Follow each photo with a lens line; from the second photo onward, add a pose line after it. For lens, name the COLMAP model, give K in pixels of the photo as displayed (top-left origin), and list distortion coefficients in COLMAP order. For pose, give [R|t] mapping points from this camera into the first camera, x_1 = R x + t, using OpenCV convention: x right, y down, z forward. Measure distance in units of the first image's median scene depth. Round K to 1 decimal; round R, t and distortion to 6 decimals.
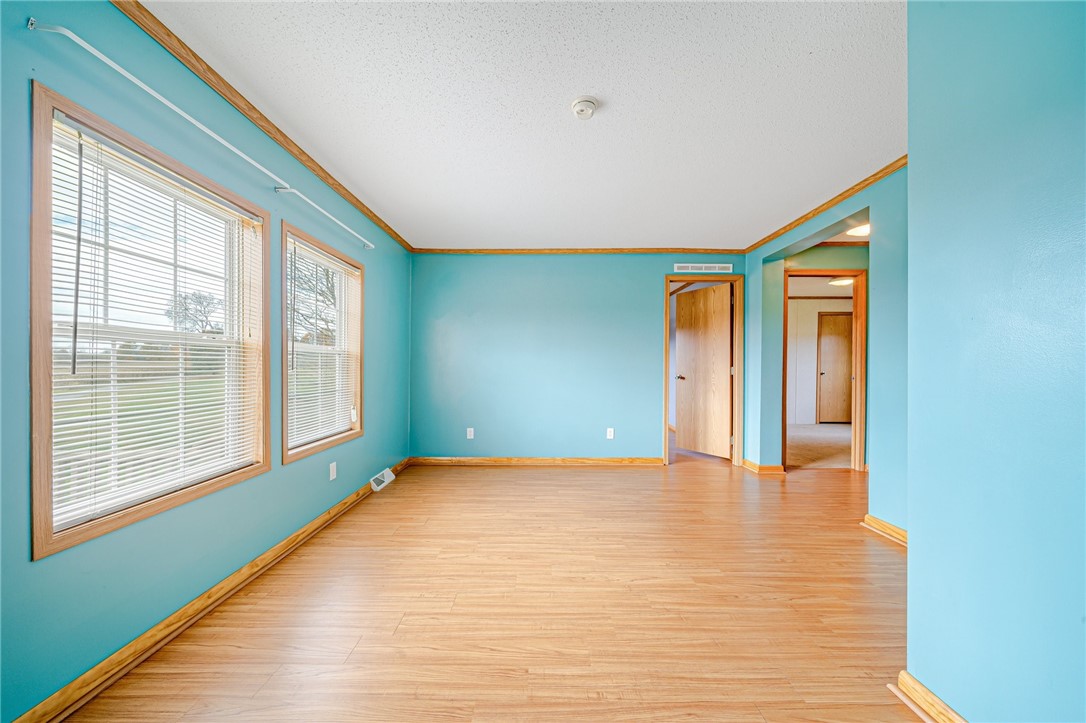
lens RADIAL K [[381.2, 0, 539.3], [0, 381.2, 369.5], [0, 0, 1]] dist [-0.004146, -0.000536]
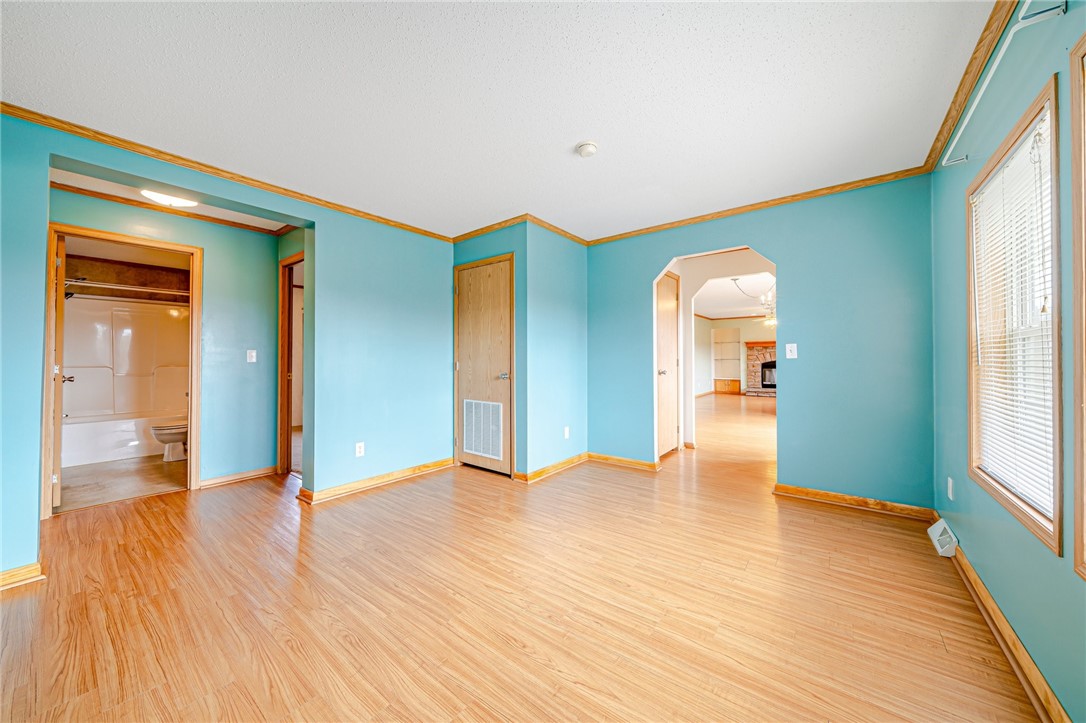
lens RADIAL K [[381.2, 0, 536.7], [0, 381.2, 361.0], [0, 0, 1]] dist [-0.004146, -0.000536]
pose [[-0.787966, 0.003746, 0.615707, -0.435399], [0.010955, 0.999908, 0.007936, -0.018876], [-0.615621, 0.012999, -0.787935, 1.759005]]
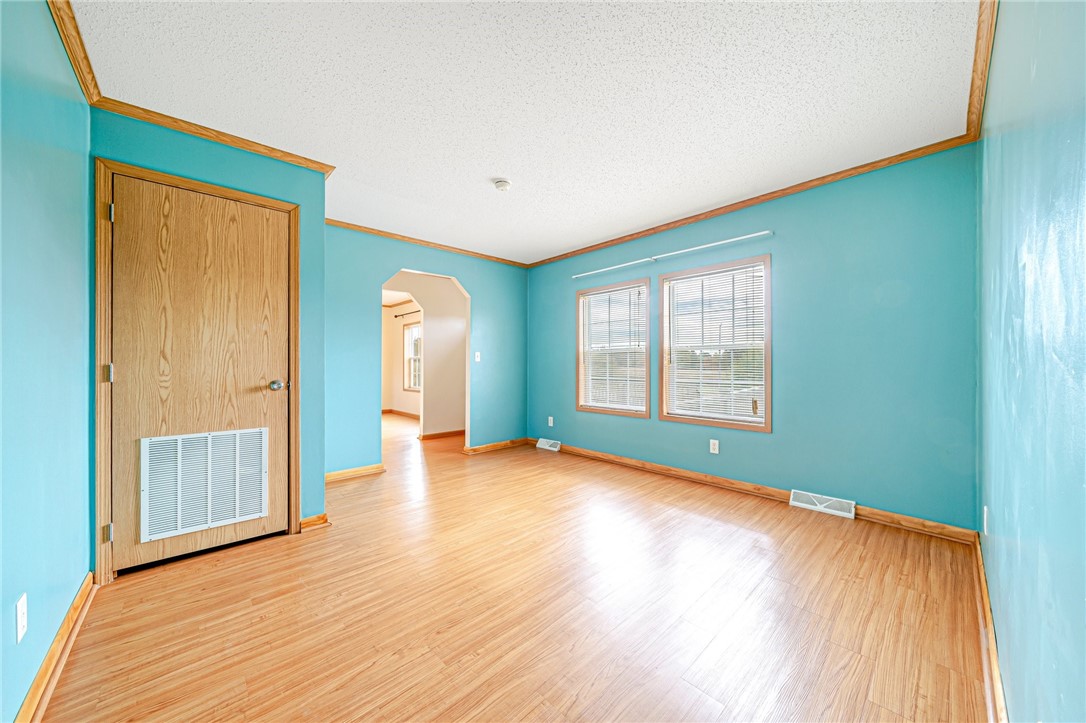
lens RADIAL K [[381.2, 0, 546.4], [0, 381.2, 370.4], [0, 0, 1]] dist [-0.004146, -0.000536]
pose [[-0.719782, 0.016972, -0.693993, 0.862022], [-0.001903, 0.999649, 0.026420, -0.014547], [0.694197, 0.020337, -0.719497, 1.861103]]
